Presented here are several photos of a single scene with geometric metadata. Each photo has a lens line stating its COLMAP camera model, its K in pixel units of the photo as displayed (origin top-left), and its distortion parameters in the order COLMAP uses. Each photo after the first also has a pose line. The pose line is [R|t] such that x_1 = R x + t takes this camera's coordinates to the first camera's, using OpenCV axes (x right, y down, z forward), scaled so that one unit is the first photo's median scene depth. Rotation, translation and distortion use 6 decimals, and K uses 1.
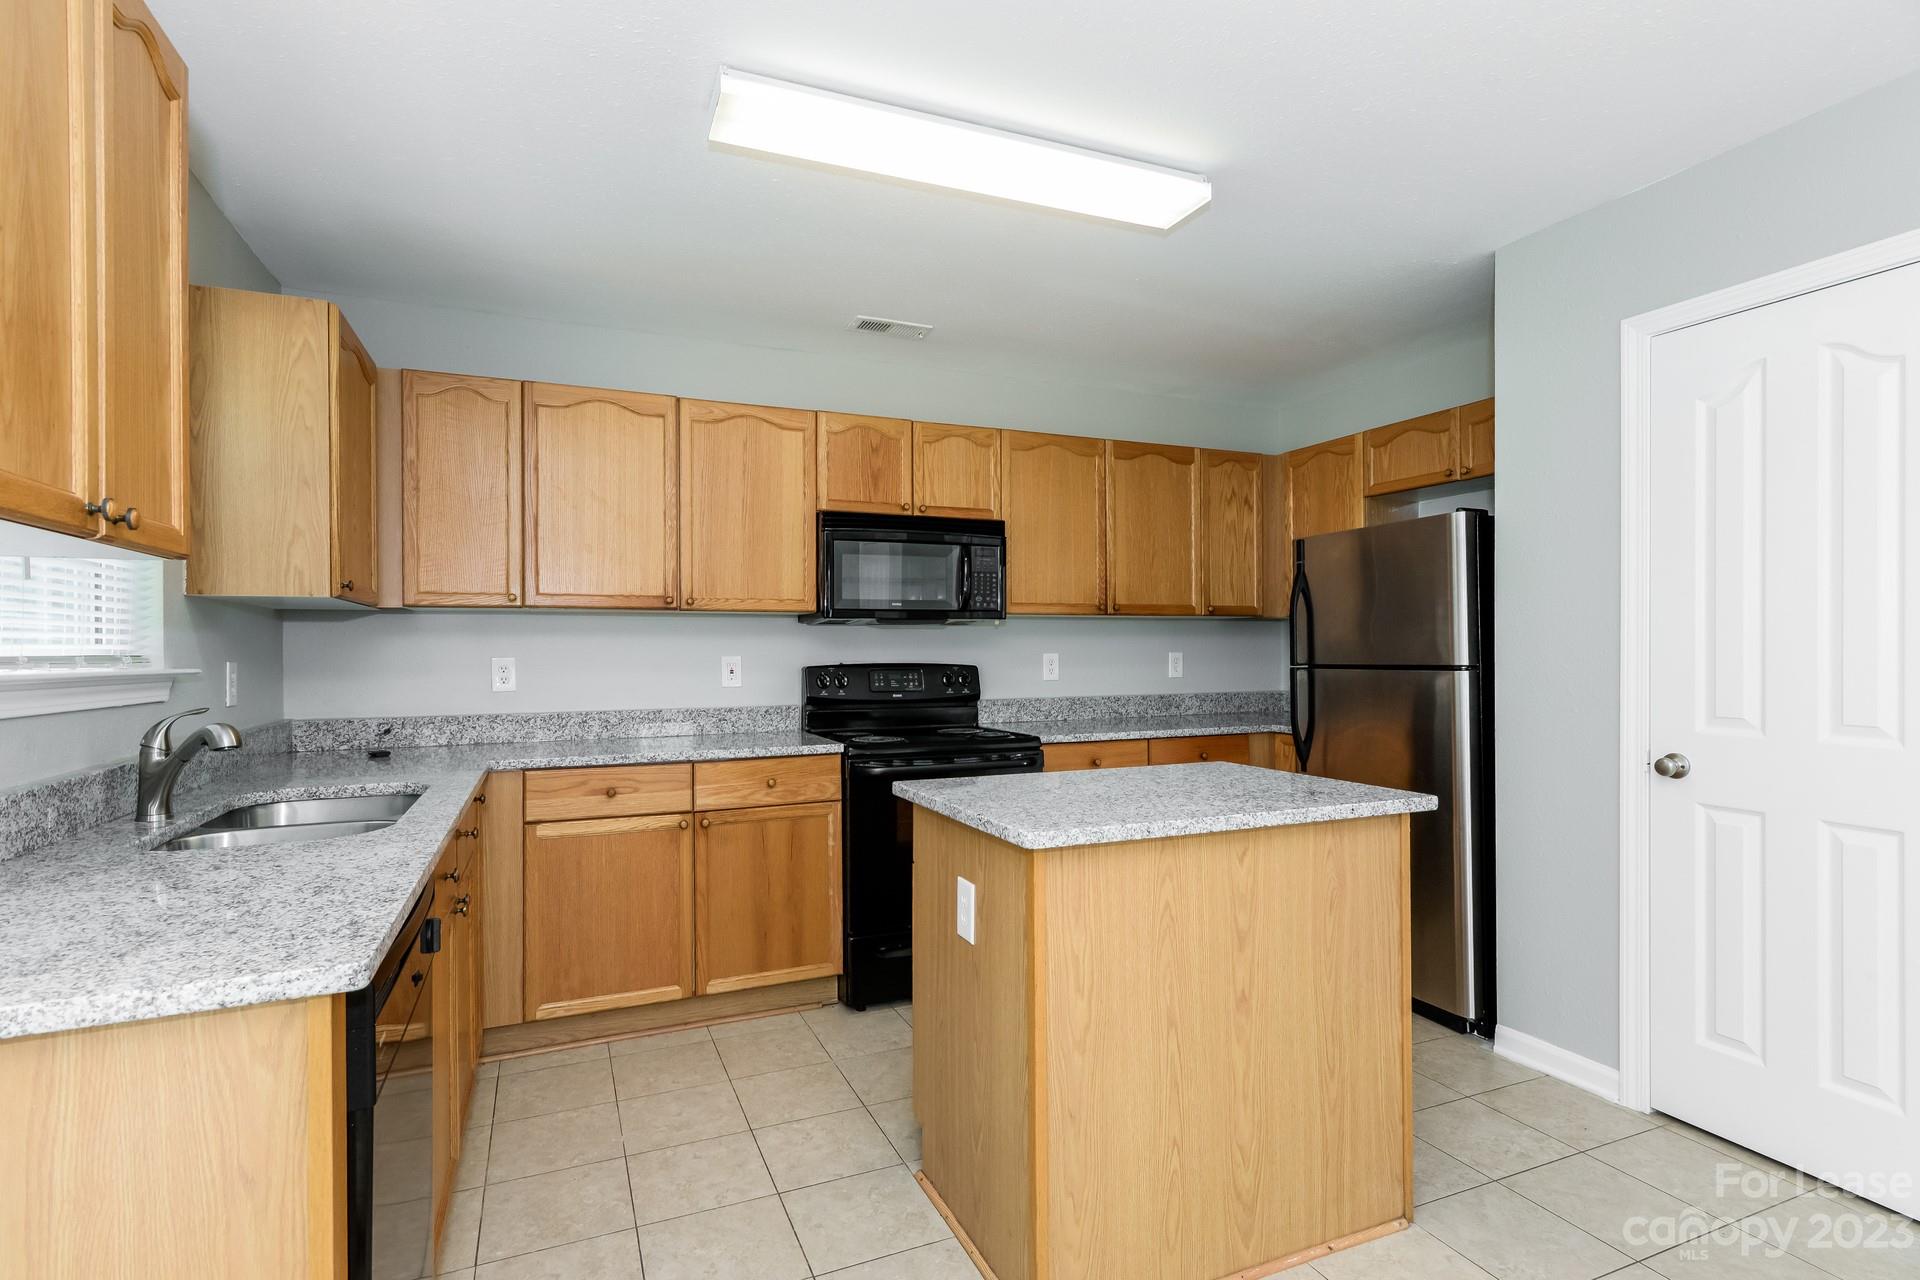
lens RADIAL K [[931.9, 0, 945.8], [0, 931.9, 639.6], [0, 0, 1]] dist [-0.002376, 0.005382]
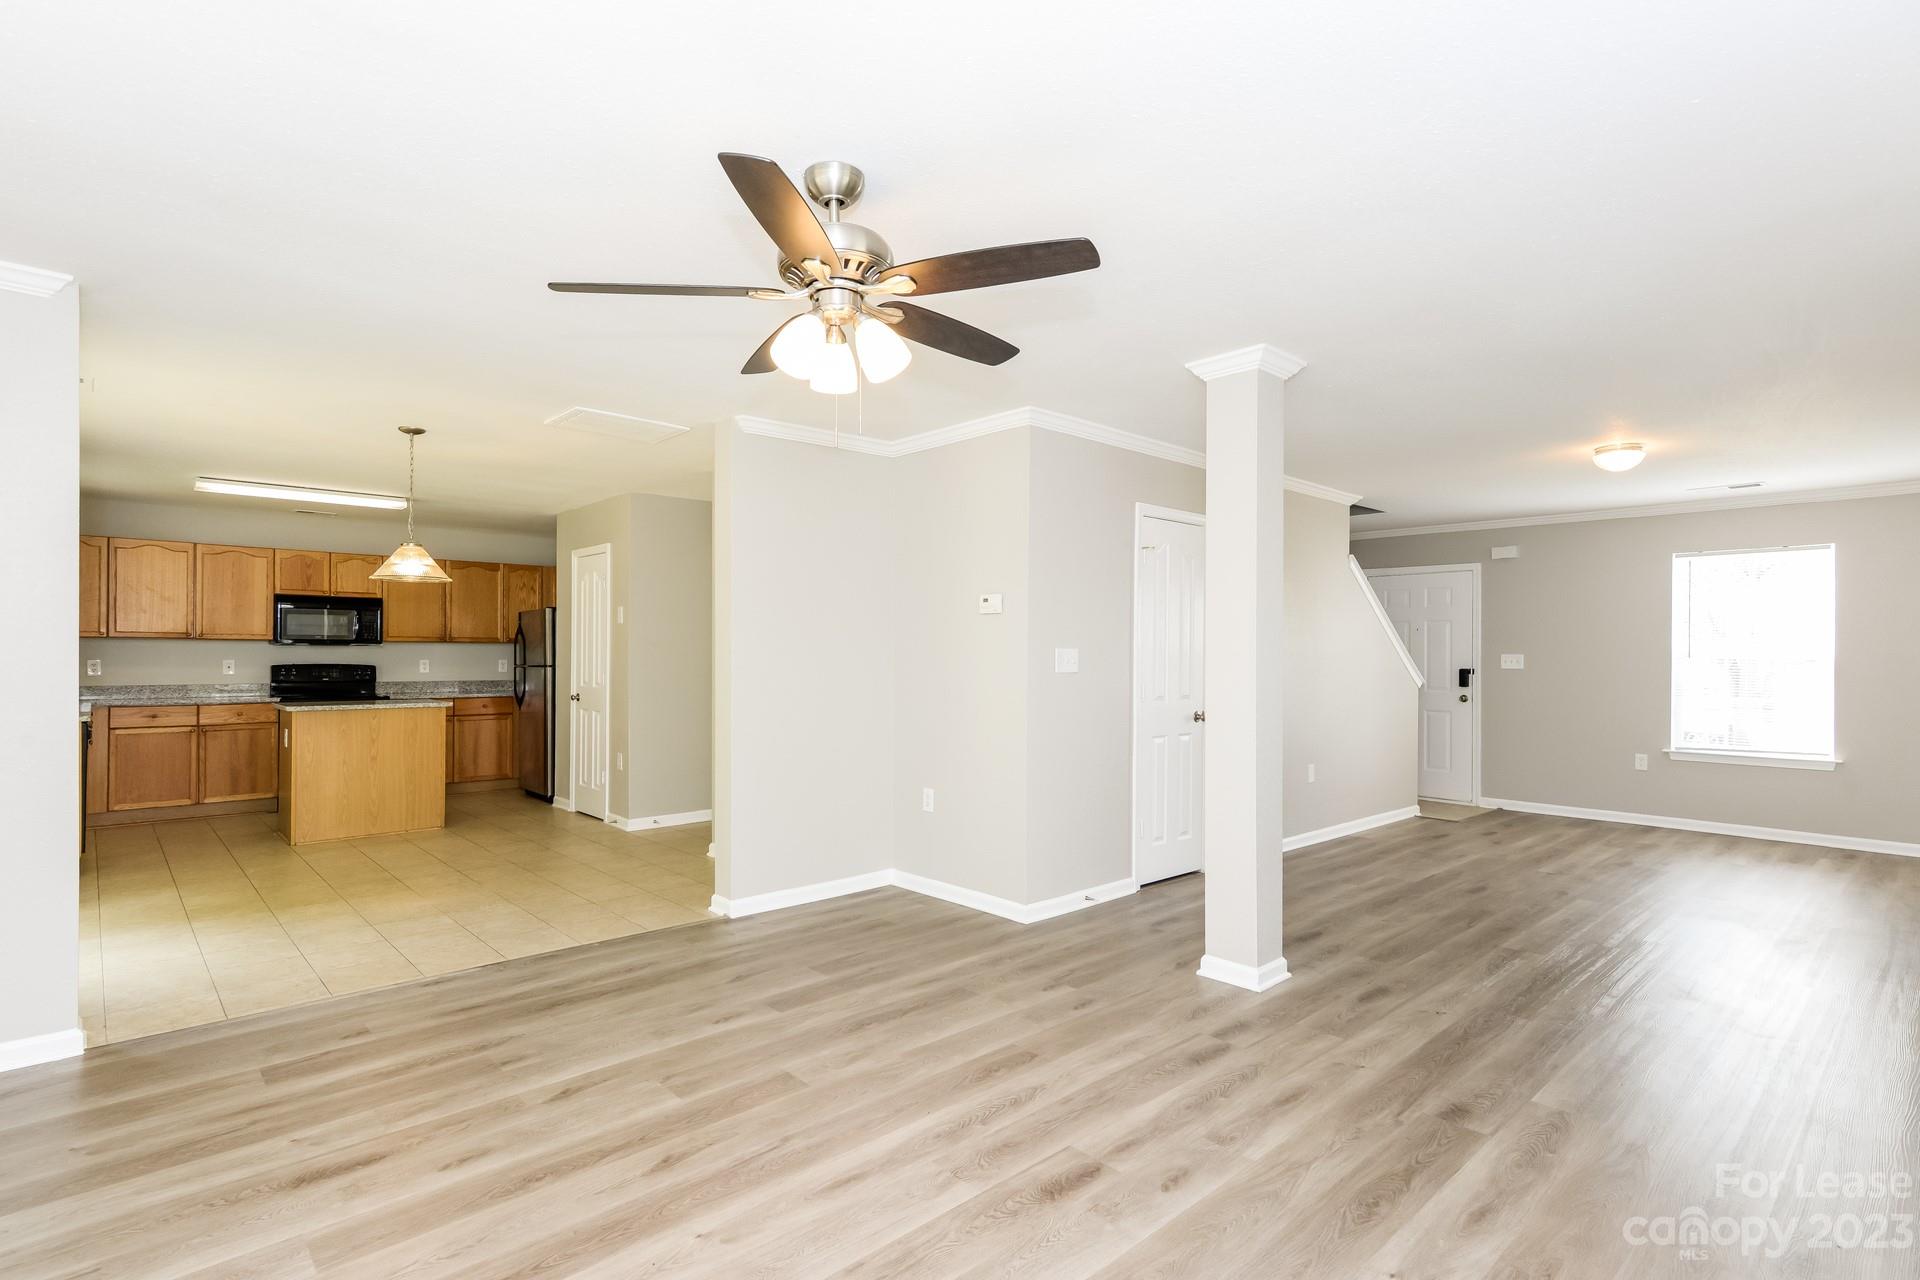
lens RADIAL K [[931.9, 0, 954.4], [0, 931.9, 650.1], [0, 0, 1]] dist [-0.002376, 0.005382]
pose [[0.939830, 0.011192, 0.341458, 0.644096], [-0.011815, 0.999930, -0.000255, -0.024921], [-0.341437, -0.003795, 0.939897, -1.673385]]
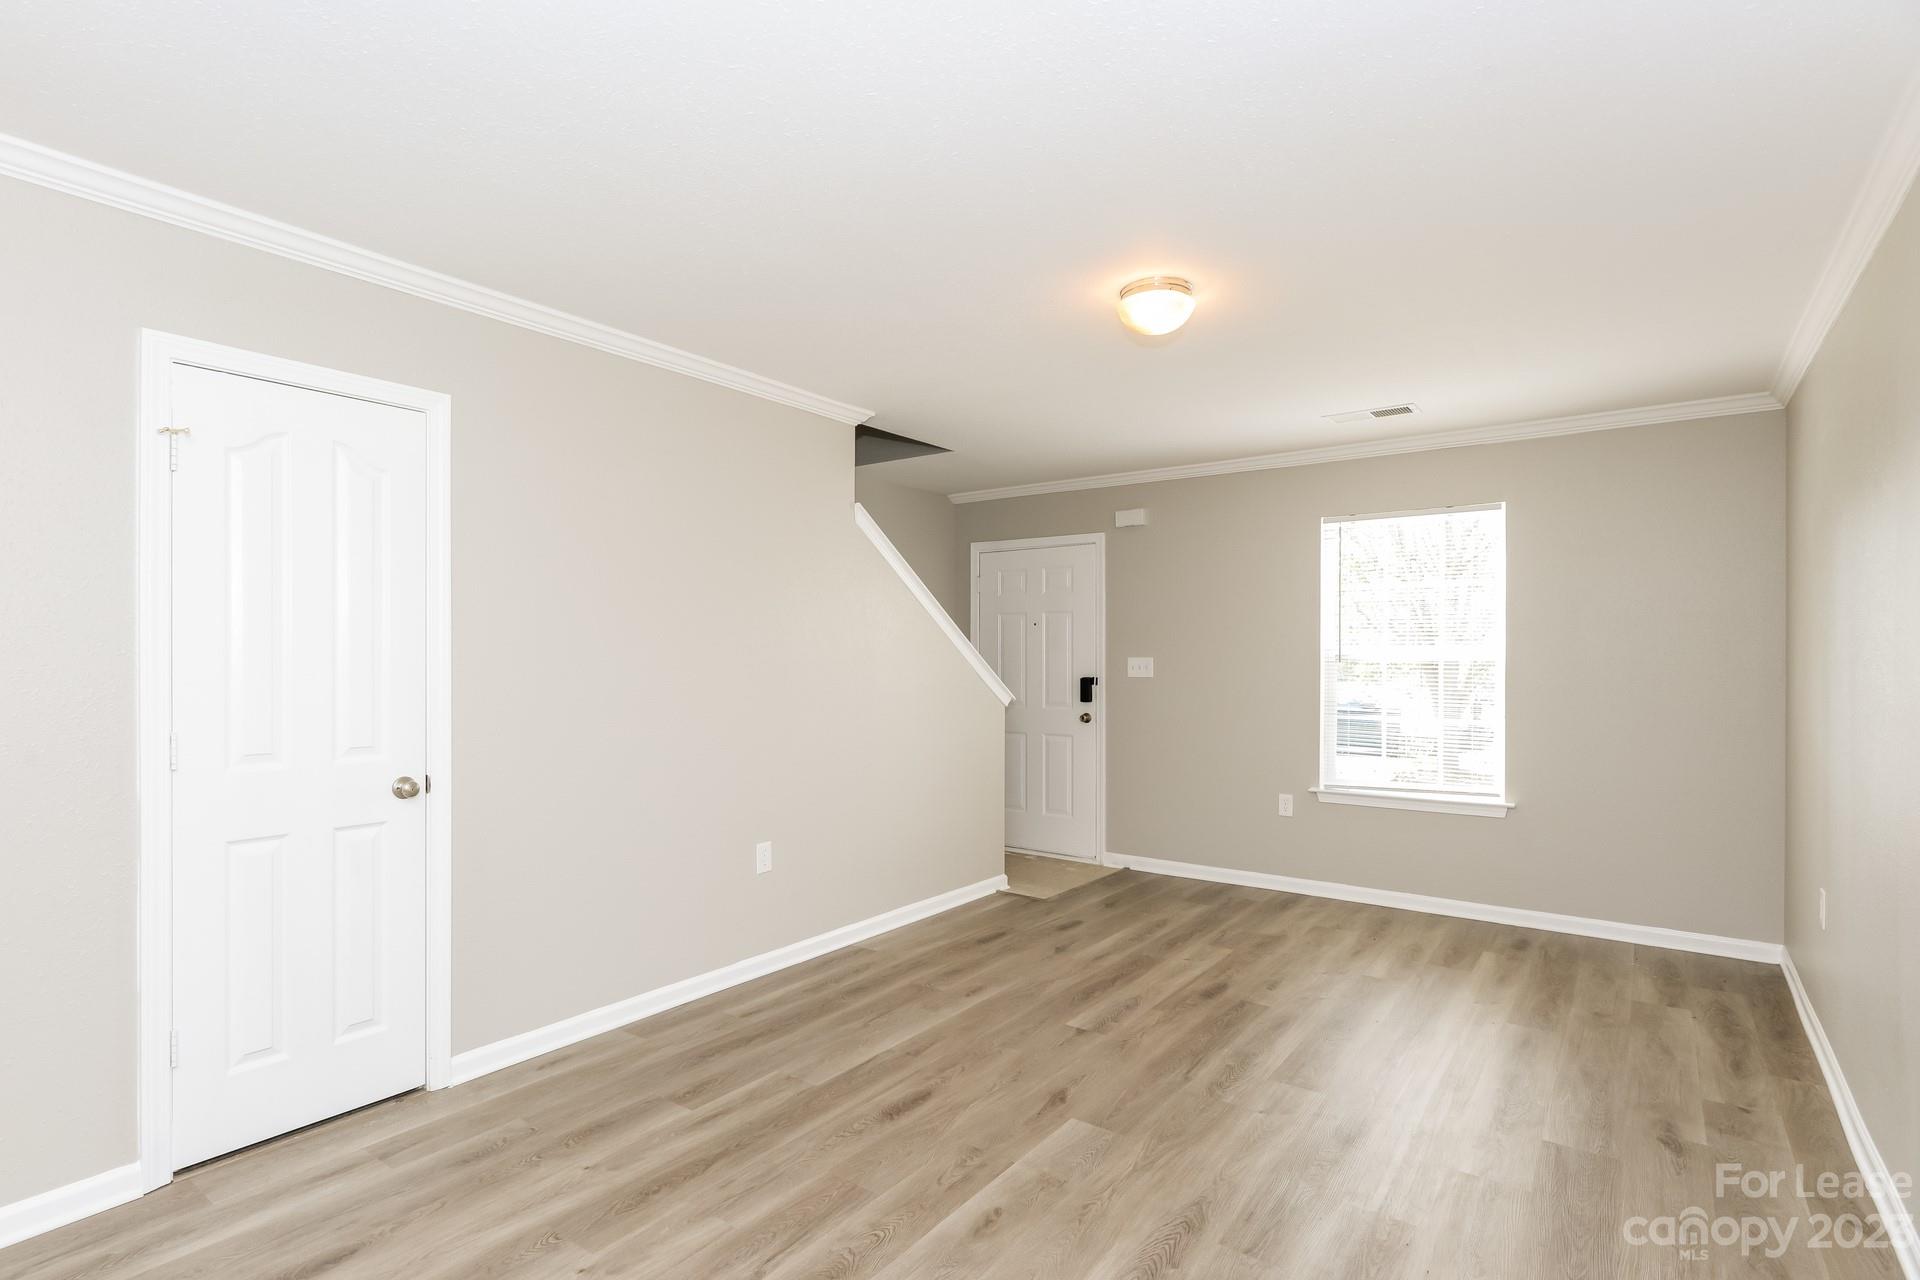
lens RADIAL K [[931.9, 0, 976.4], [0, 931.9, 661.7], [0, 0, 1]] dist [-0.002376, 0.005382]
pose [[0.849453, 0.001945, 0.527661, 1.572821], [-0.006442, 0.999957, 0.006685, -0.033249], [-0.527625, -0.009078, 0.849429, -1.259308]]
